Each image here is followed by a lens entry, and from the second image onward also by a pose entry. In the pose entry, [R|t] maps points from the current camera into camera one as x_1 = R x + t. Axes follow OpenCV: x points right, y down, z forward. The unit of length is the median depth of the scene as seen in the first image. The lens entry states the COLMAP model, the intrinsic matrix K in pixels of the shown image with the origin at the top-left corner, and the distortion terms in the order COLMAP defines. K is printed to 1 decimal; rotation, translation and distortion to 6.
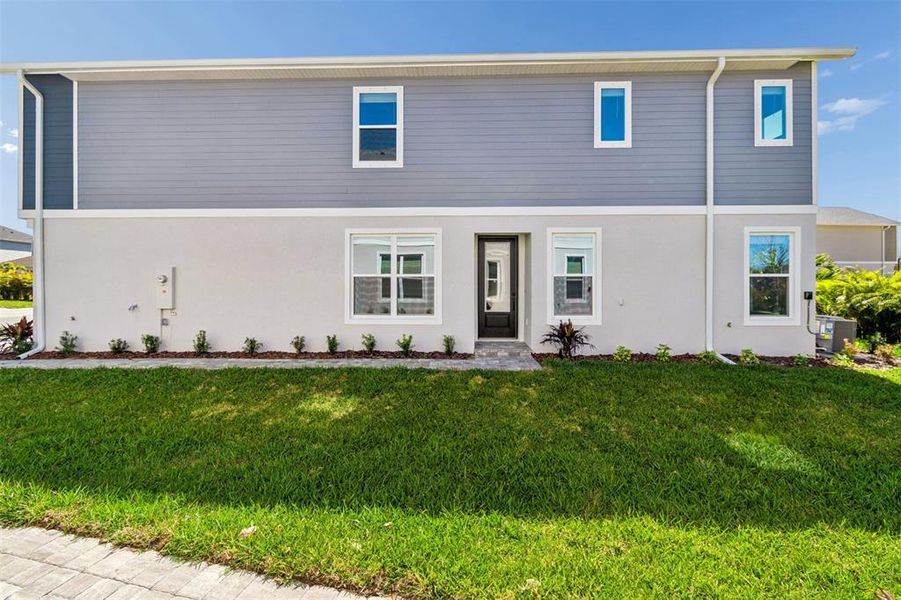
lens RADIAL K [[368.3, 0, 450.6], [0, 368.3, 297.6], [0, 0, 1]] dist [-0.000704, -0.000106]
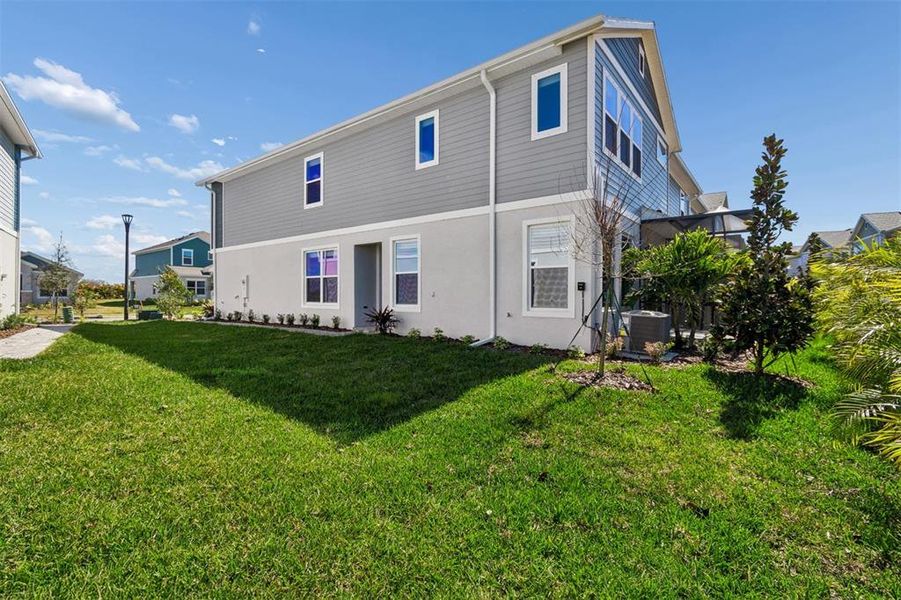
lens RADIAL K [[405.8, 0, 450.8], [0, 405.8, 294.0], [0, 0, 1]] dist [-0.001709, -0.000090]
pose [[0.805789, -0.000733, -0.592202, 1.287080], [0.007272, 0.999936, 0.008657, 0.001864], [0.592157, -0.011282, 0.805743, -0.042172]]
